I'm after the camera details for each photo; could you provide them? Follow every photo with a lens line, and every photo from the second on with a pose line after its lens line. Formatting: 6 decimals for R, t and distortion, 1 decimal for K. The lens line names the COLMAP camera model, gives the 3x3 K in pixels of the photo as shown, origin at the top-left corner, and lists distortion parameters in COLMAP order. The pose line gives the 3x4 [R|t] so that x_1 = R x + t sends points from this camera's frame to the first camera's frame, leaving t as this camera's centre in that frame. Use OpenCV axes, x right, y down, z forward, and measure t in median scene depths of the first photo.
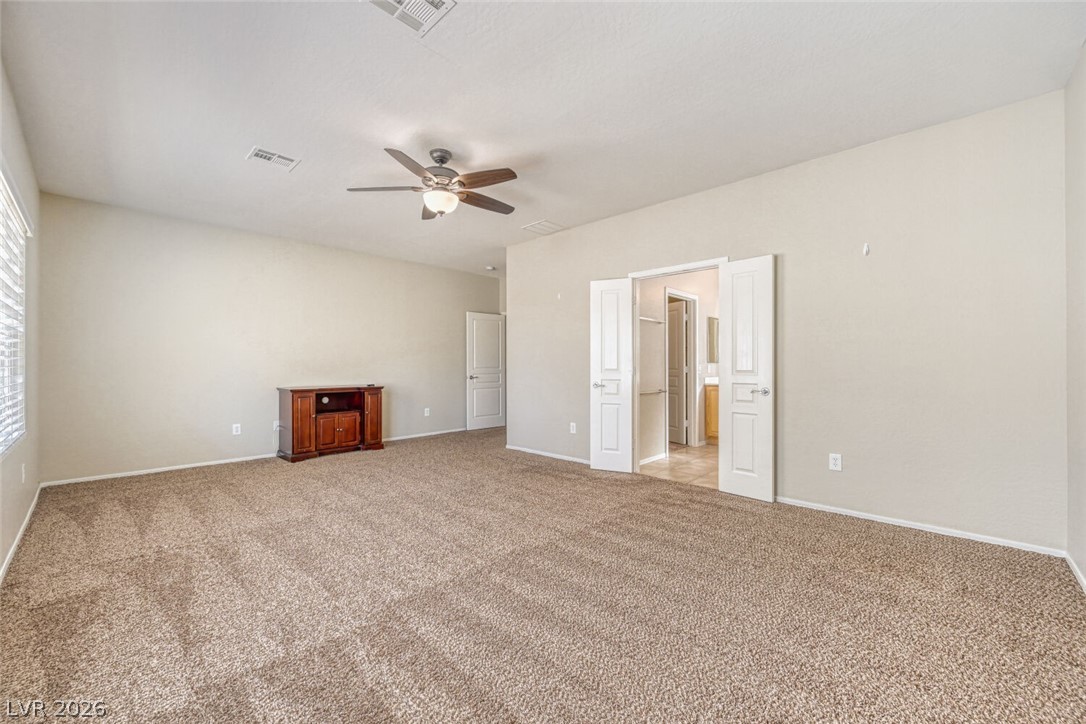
lens RADIAL K [[434.1, 0, 542.5], [0, 434.1, 358.0], [0, 0, 1]] dist [0.000332, -0.000231]
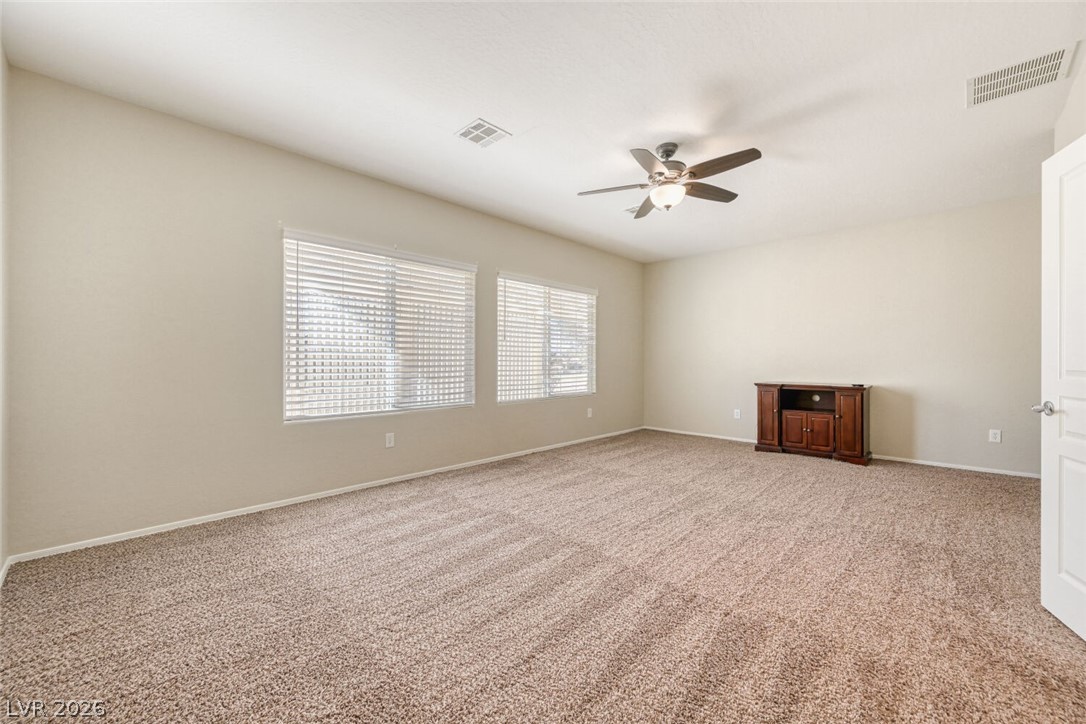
lens RADIAL K [[427.6, 0, 543.0], [0, 427.6, 362.0], [0, 0, 1]] dist [-0.000633, 0.000066]
pose [[-0.008007, 0.006417, -0.999947, 0.590894], [0.014759, 0.999871, 0.006298, 0.005376], [0.999859, -0.014708, -0.008100, 0.568957]]
